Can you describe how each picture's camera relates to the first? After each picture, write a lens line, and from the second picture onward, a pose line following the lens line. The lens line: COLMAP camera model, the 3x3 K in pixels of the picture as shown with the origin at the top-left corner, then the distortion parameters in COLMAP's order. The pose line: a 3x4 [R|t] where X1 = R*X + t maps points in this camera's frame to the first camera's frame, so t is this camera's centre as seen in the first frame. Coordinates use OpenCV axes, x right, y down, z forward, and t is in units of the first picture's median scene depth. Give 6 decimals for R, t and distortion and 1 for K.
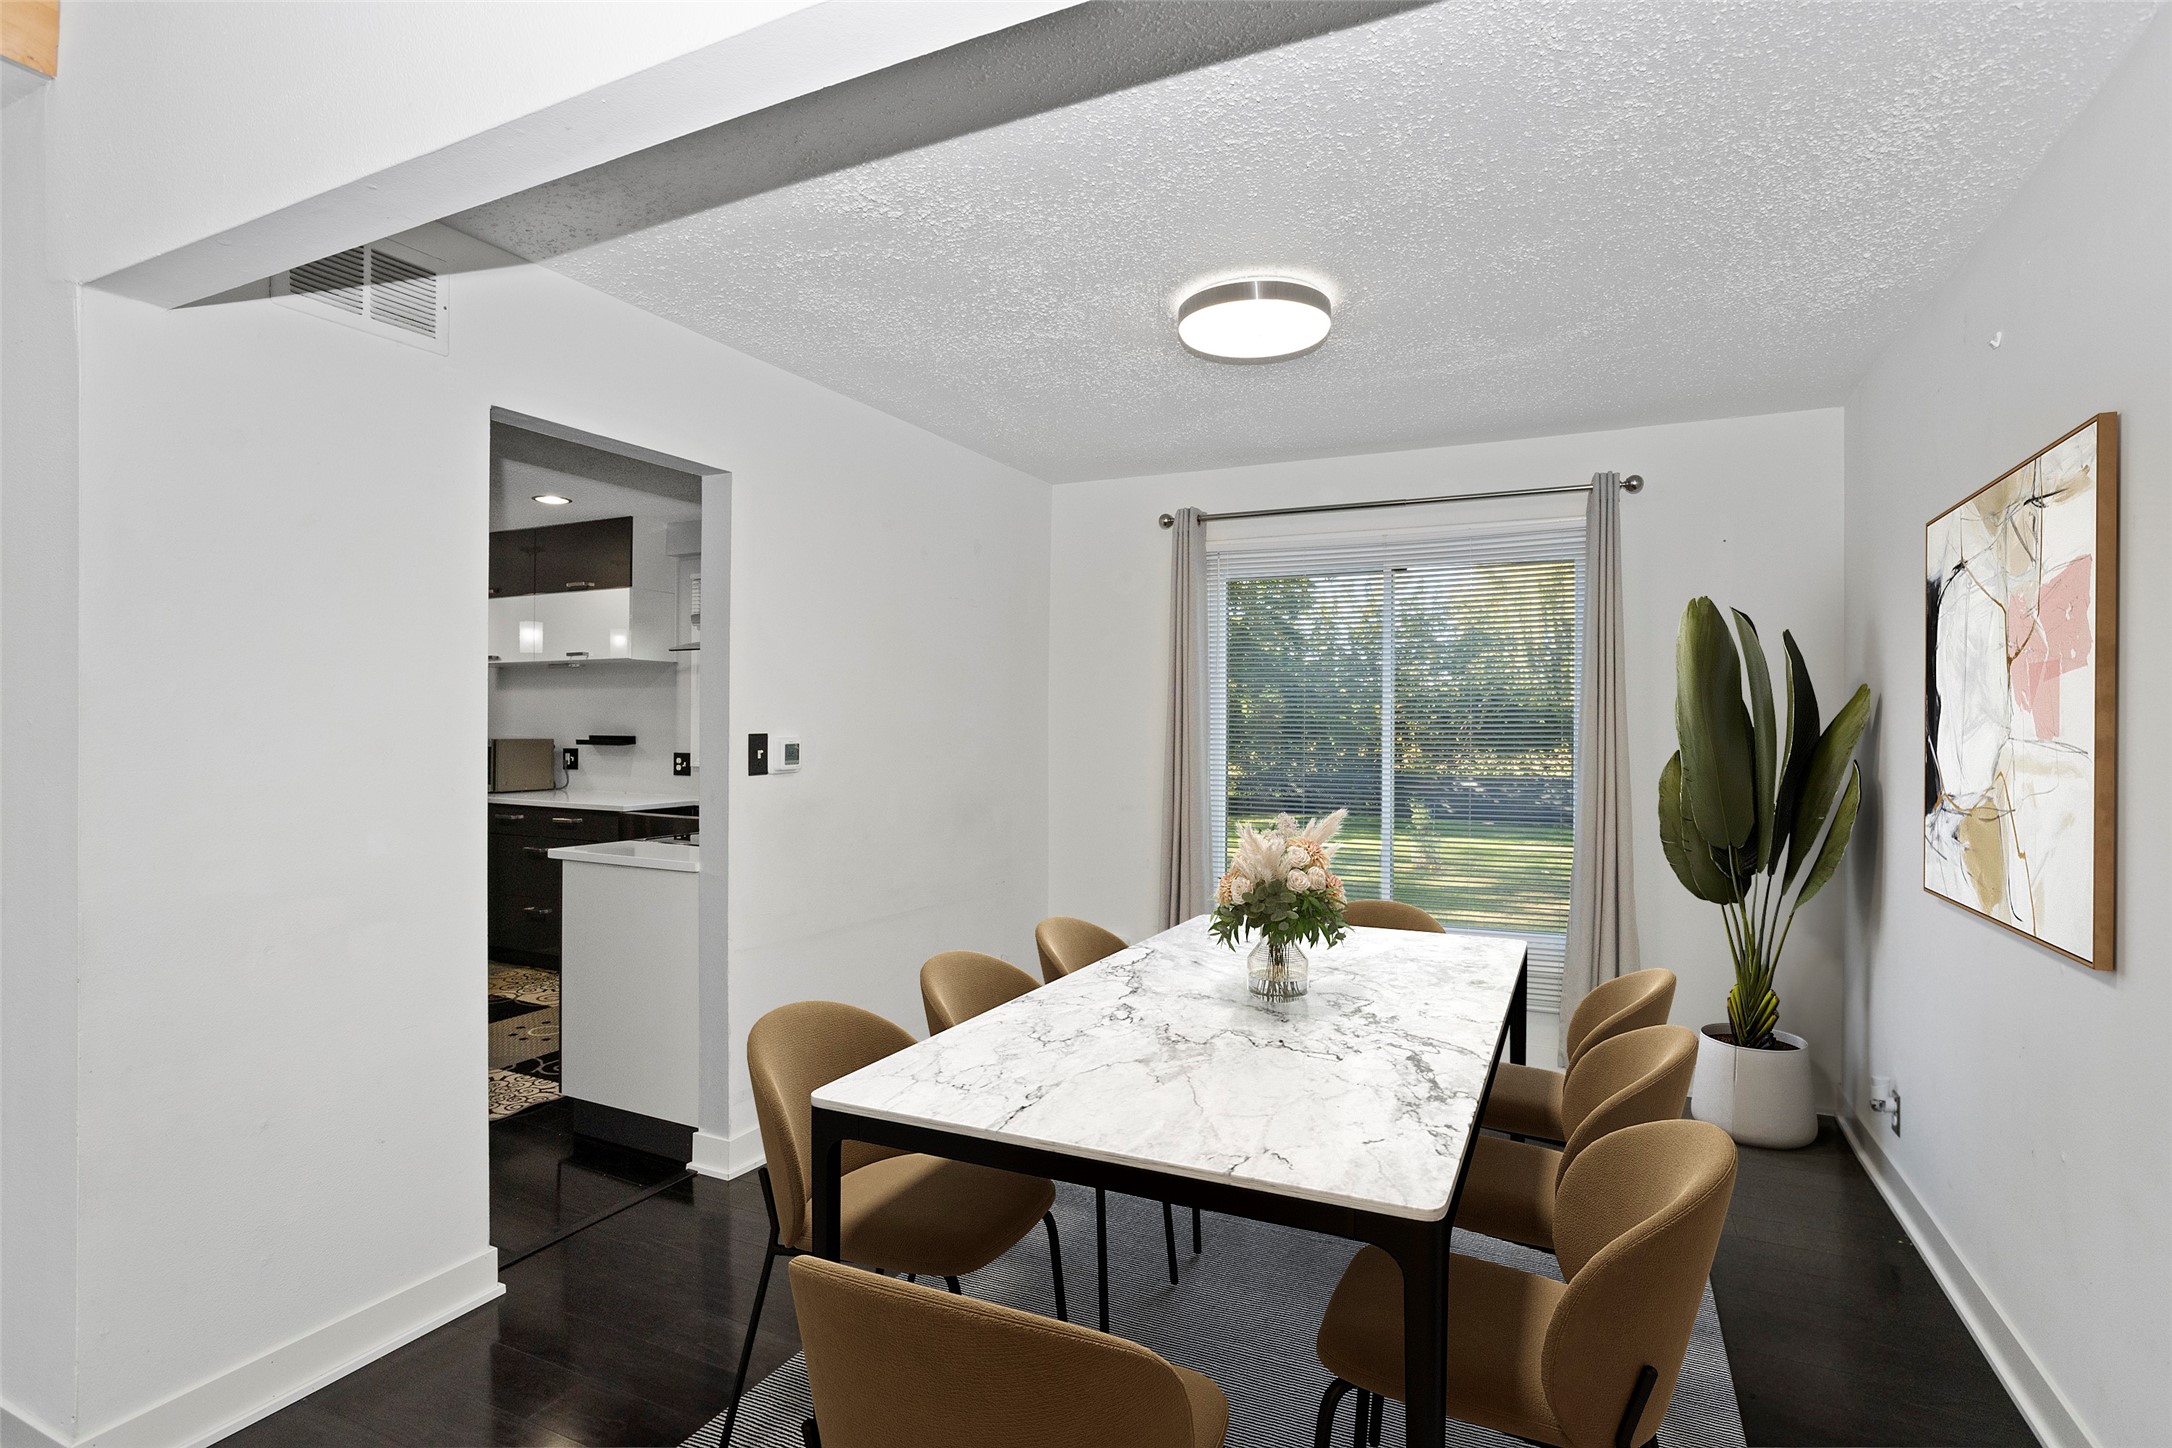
lens RADIAL K [[1070.4, 0, 1072.0], [0, 1070.4, 731.9], [0, 0, 1]] dist [-0.052949, 0.027653]
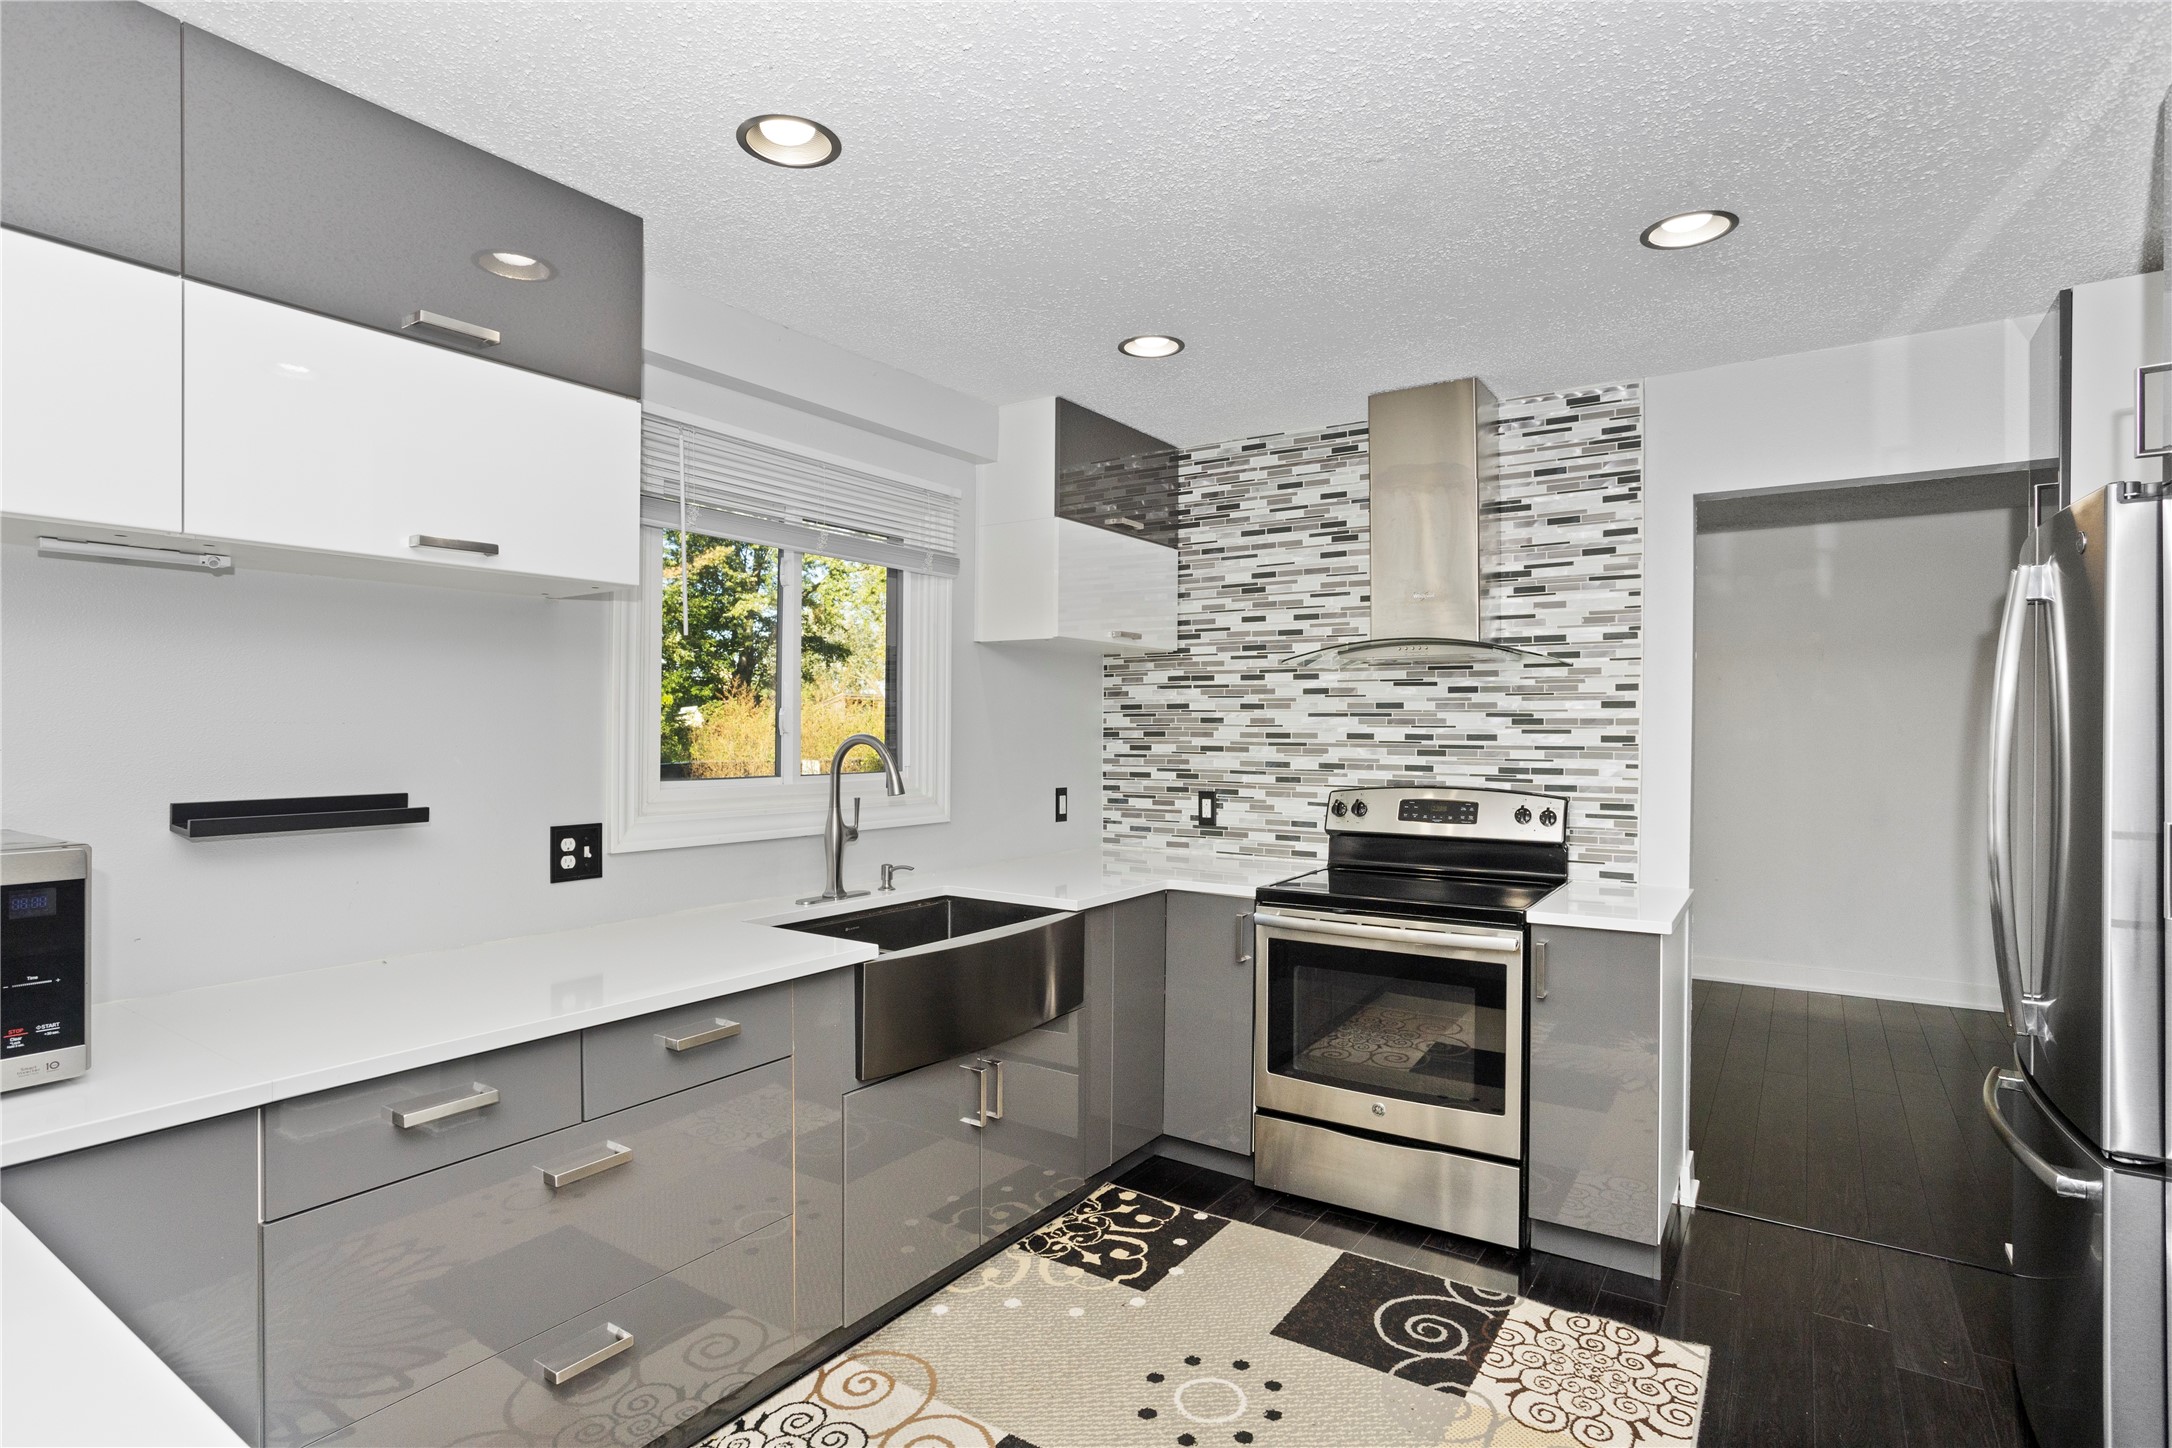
lens RADIAL K [[1070.4, 0, 1090.6], [0, 1070.4, 729.7], [0, 0, 1]] dist [-0.052949, 0.027653]
pose [[0.128510, -0.008687, 0.991670, -0.737823], [0.002120, 0.999962, 0.008485, -0.019471], [-0.991706, 0.001012, 0.128523, 0.750947]]
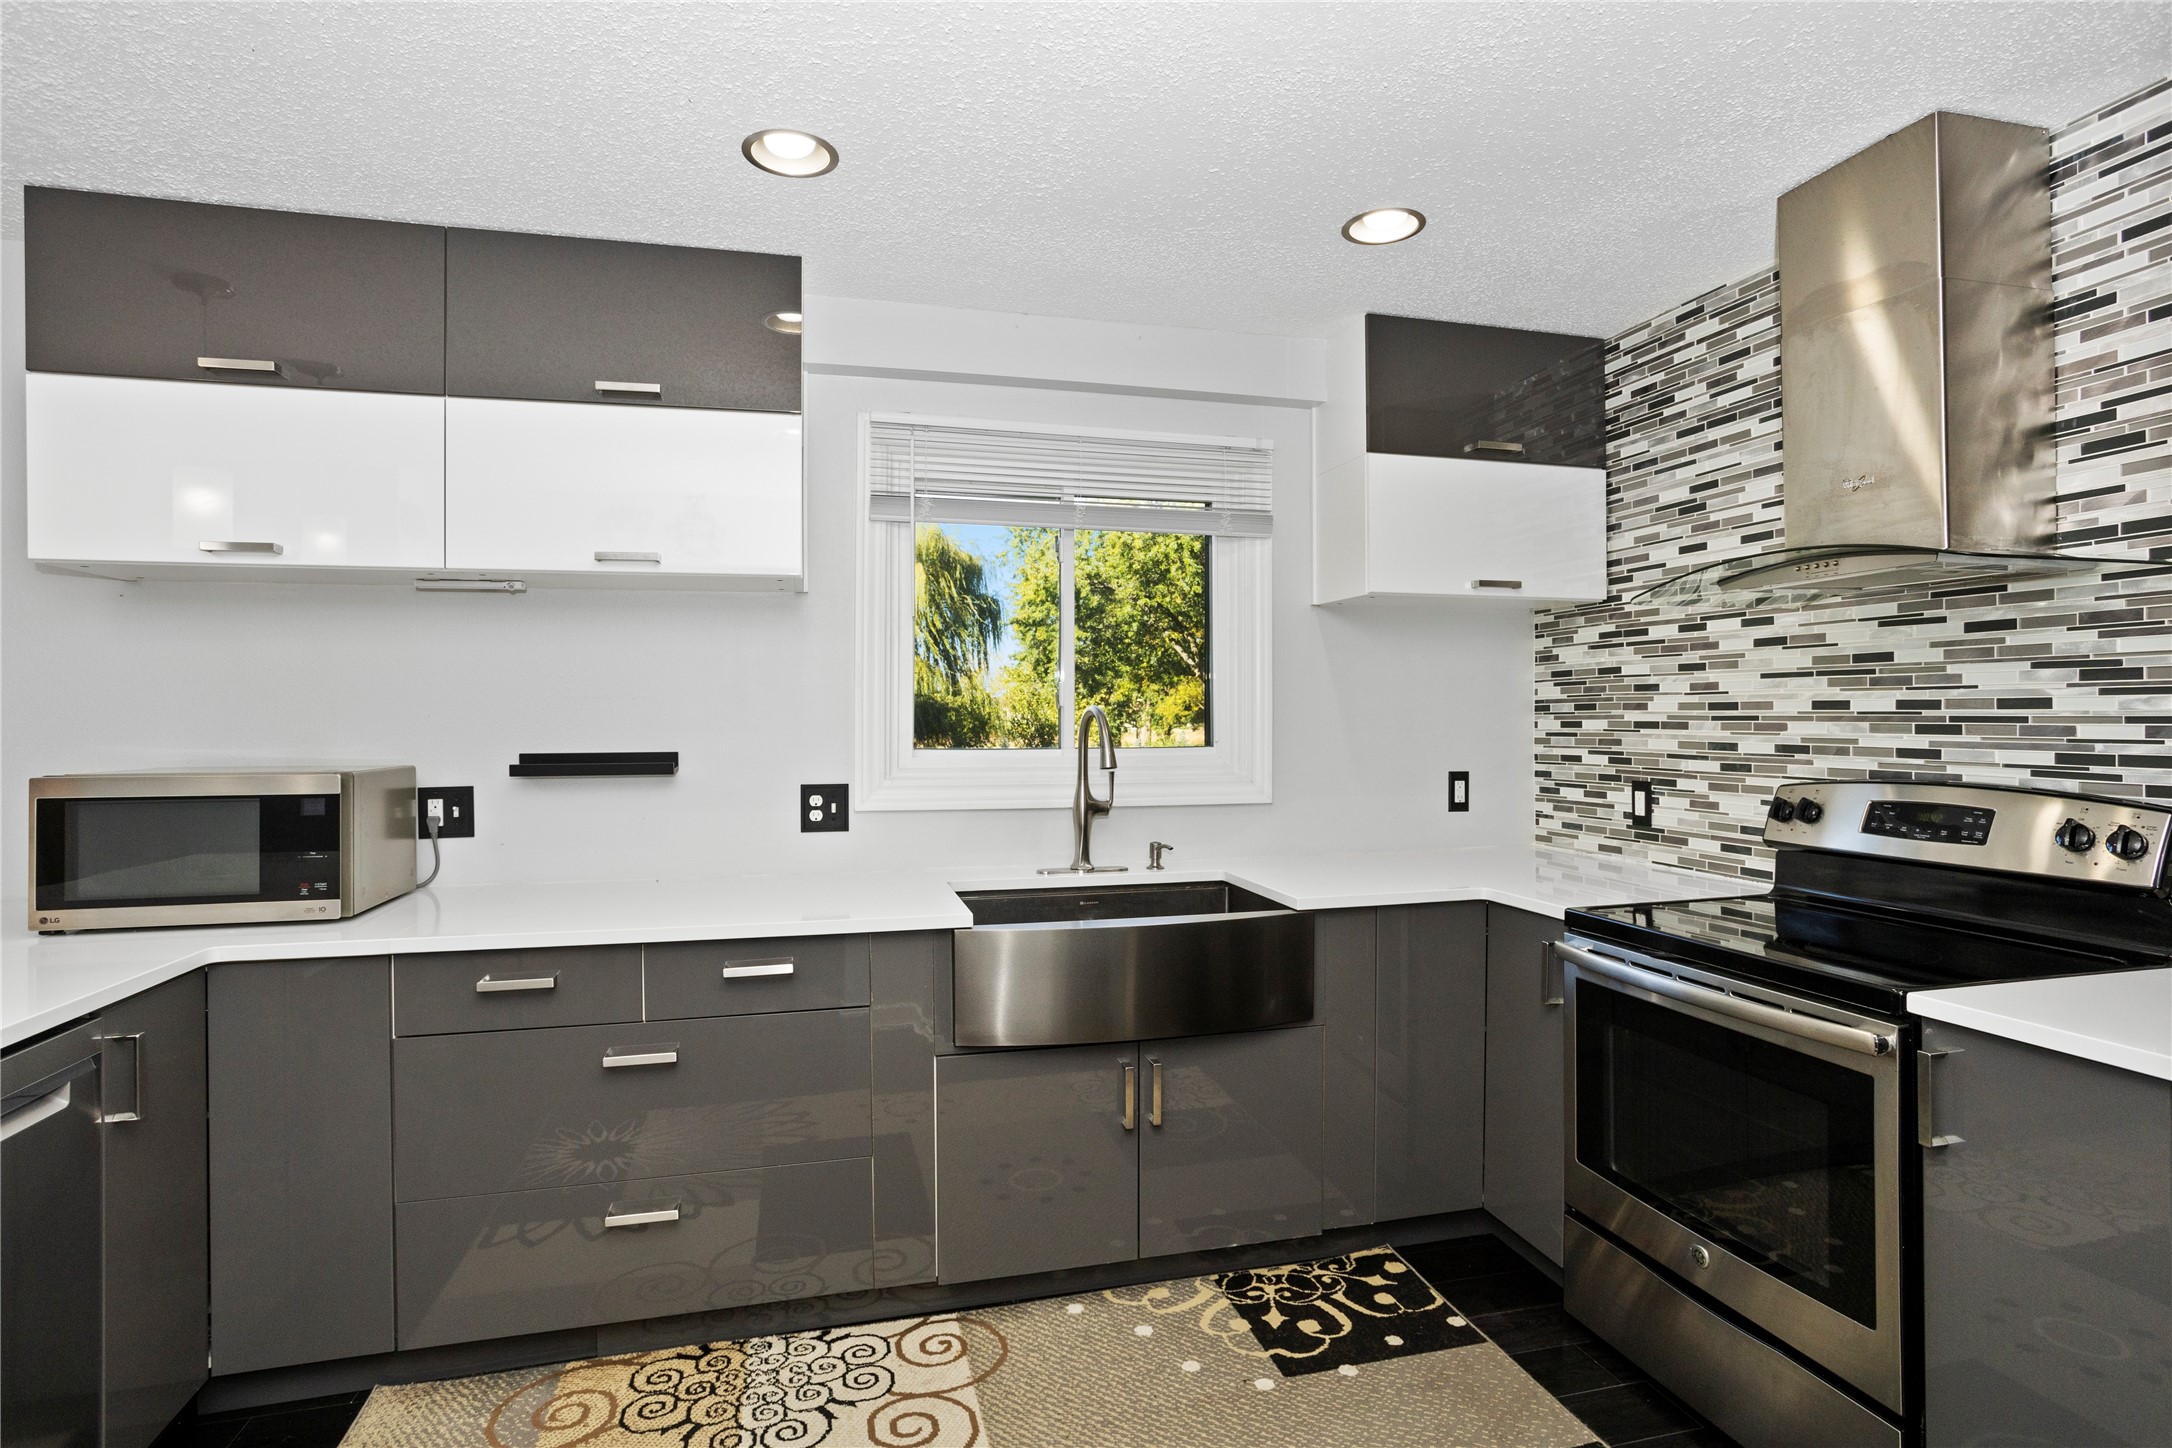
lens RADIAL K [[1070.4, 0, 1104.9], [0, 1070.4, 712.5], [0, 0, 1]] dist [-0.052949, 0.027653]
pose [[0.745094, -0.007841, 0.666914, -0.588339], [0.012373, 0.999921, -0.002067, -0.009830], [-0.666845, 0.009791, 0.745132, 0.559040]]
